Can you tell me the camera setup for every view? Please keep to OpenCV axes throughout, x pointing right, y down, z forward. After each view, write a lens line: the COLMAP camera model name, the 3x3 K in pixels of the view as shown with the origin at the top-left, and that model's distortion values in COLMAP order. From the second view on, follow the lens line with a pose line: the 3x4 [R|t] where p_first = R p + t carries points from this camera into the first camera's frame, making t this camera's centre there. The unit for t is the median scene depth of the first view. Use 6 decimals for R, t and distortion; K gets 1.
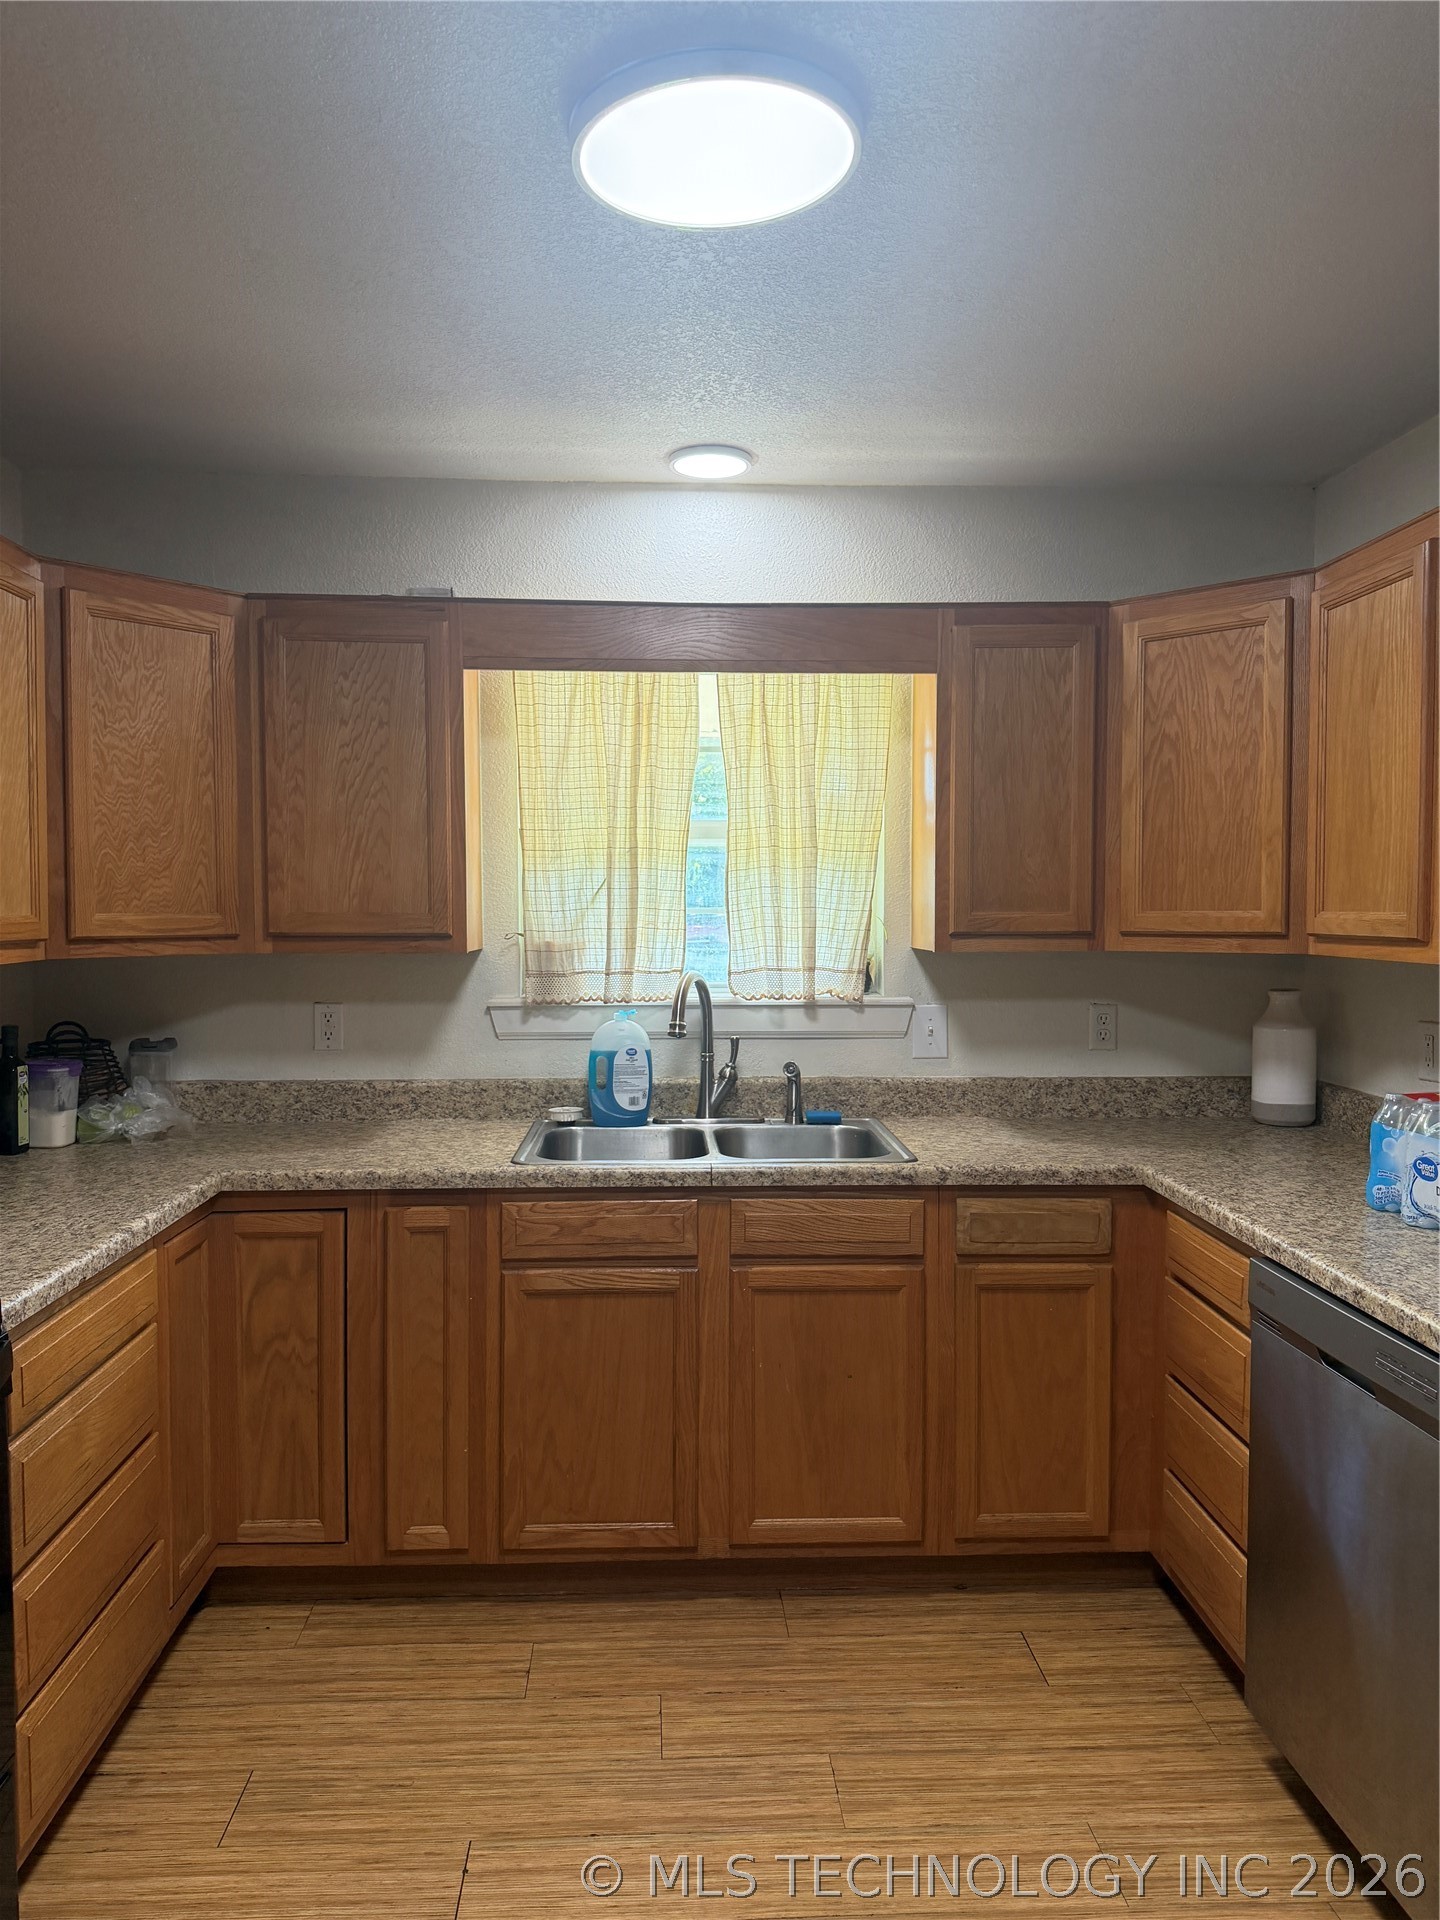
lens RADIAL K [[1354.1, 0, 711.3], [0, 1354.1, 955.1], [0, 0, 1]] dist [0.031201, -0.039487]
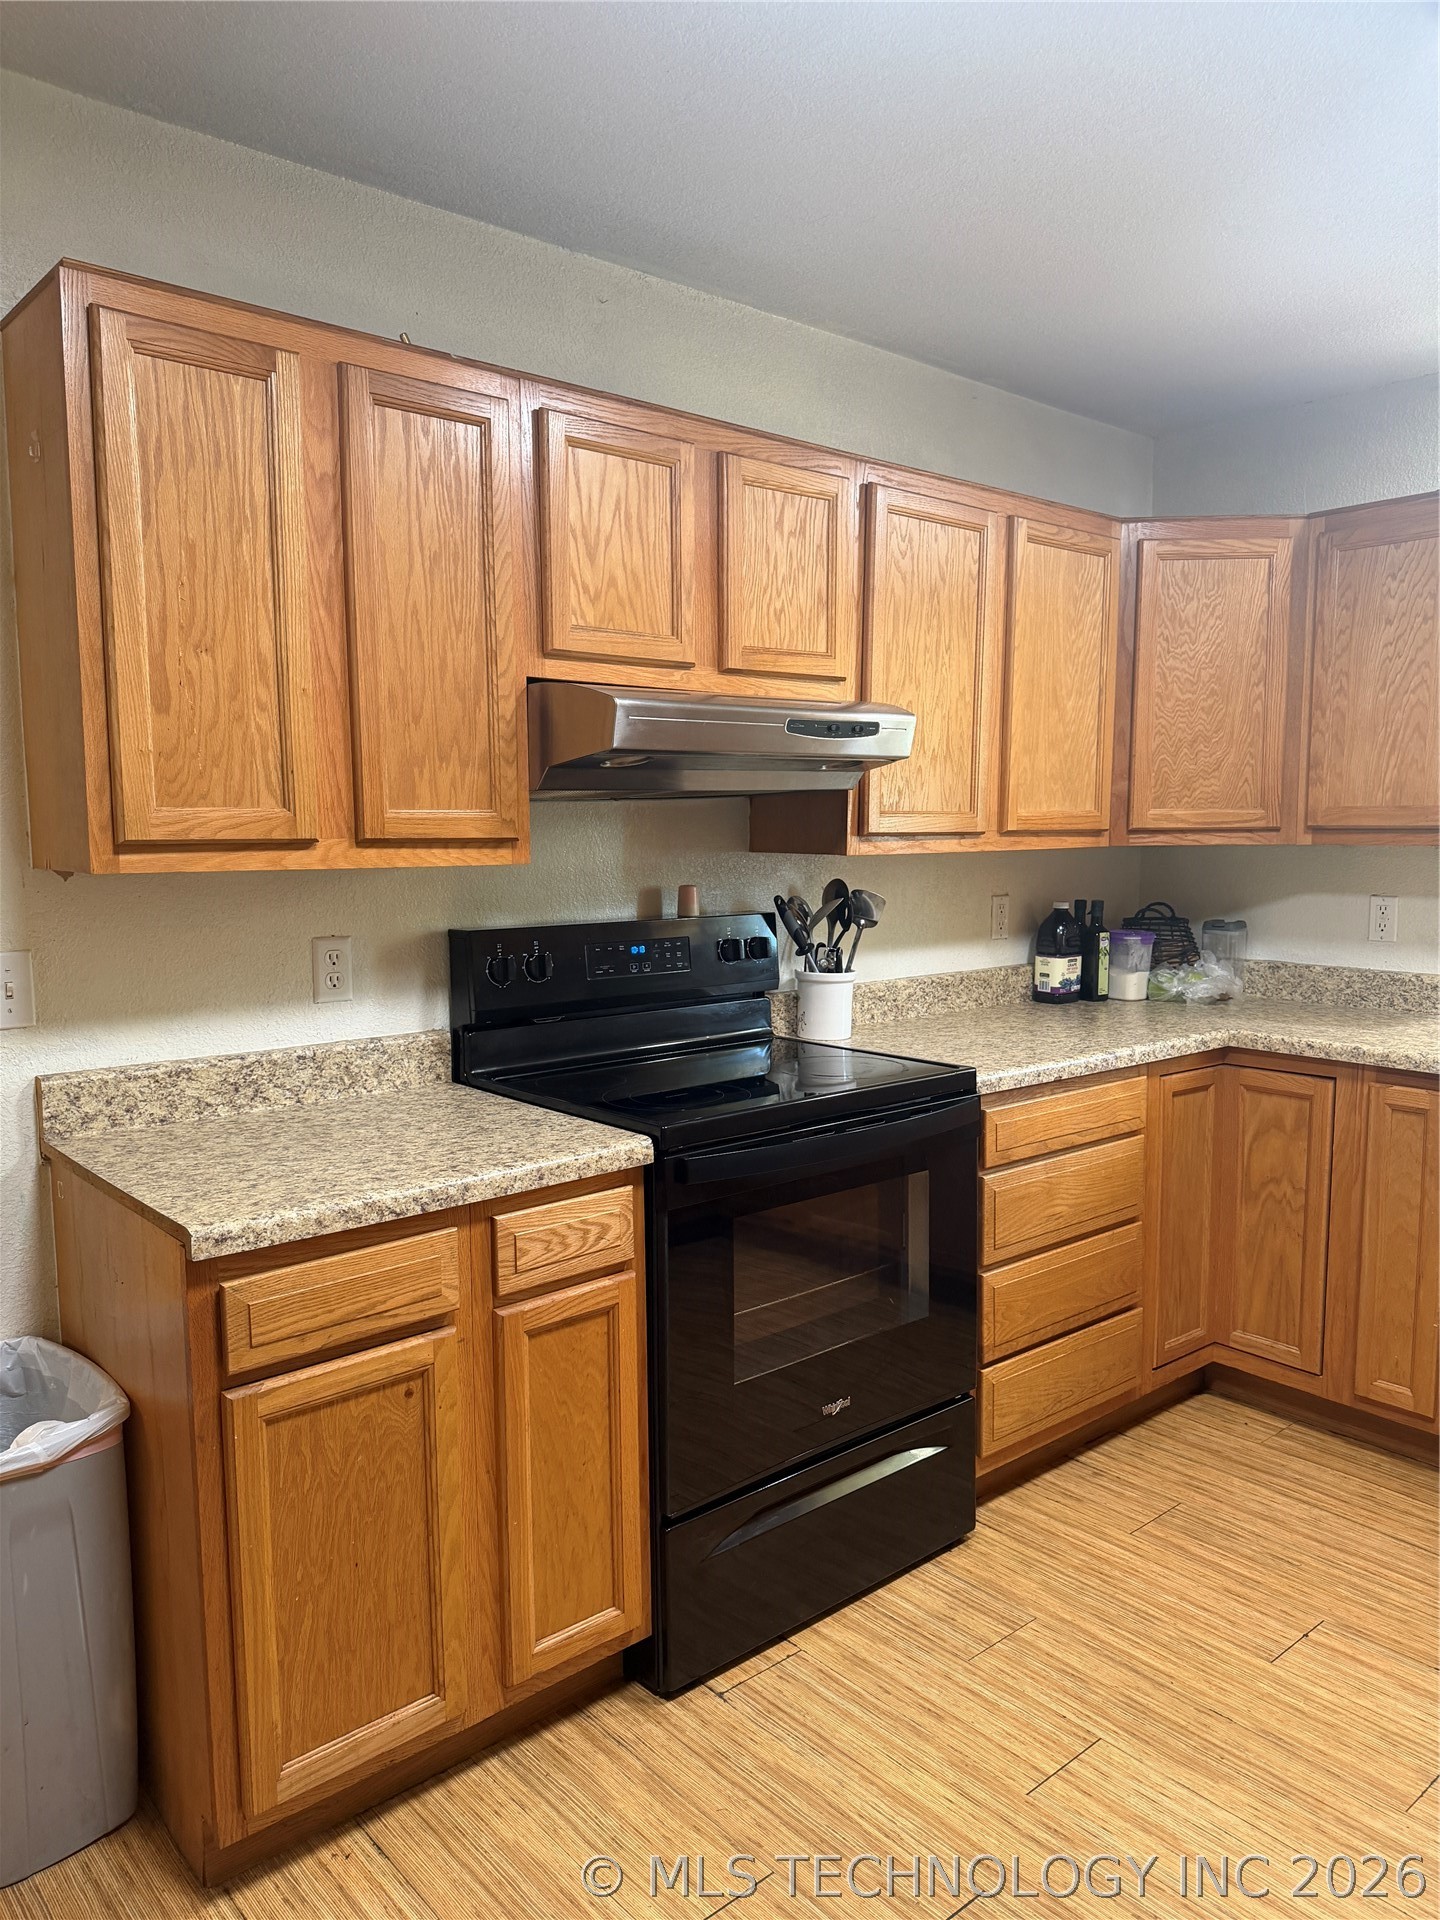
lens RADIAL K [[1354.1, 0, 712.4], [0, 1354.1, 964.9], [0, 0, 1]] dist [0.031201, -0.039487]
pose [[0.611337, 0.075246, -0.787785, 0.271375], [-0.025060, 0.996811, 0.075765, 0.025786], [0.790973, -0.026576, 0.611273, -0.058562]]
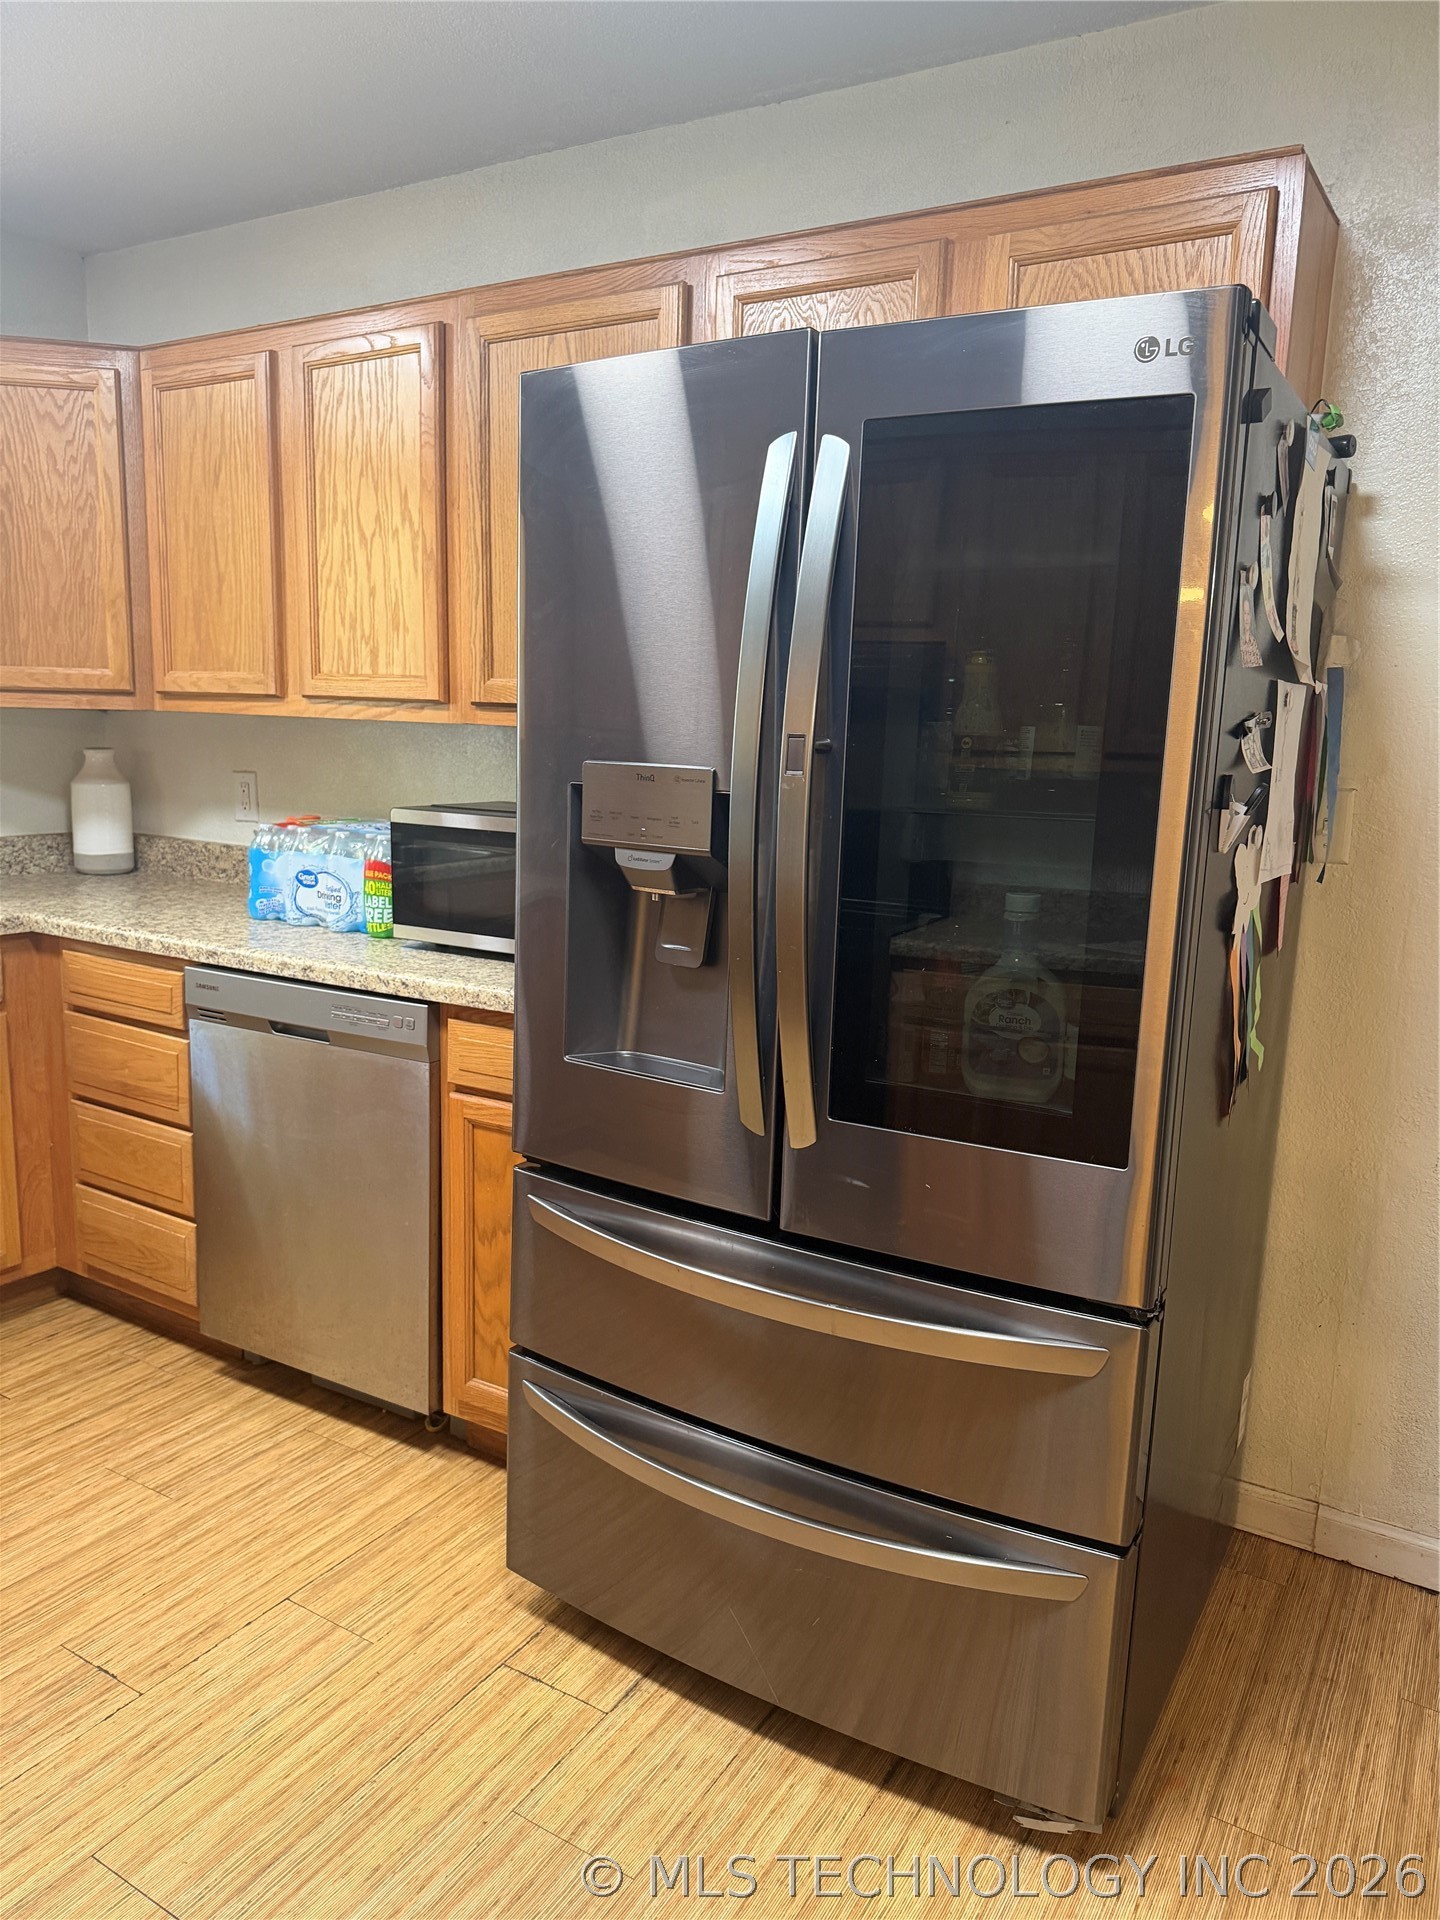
lens RADIAL K [[1354.1, 0, 725.4], [0, 1354.1, 947.5], [0, 0, 1]] dist [0.031201, -0.039487]
pose [[0.566827, -0.124436, 0.814385, -0.230580], [0.002687, 0.988801, 0.149216, 0.026488], [-0.823832, -0.082392, 0.560814, -0.025992]]
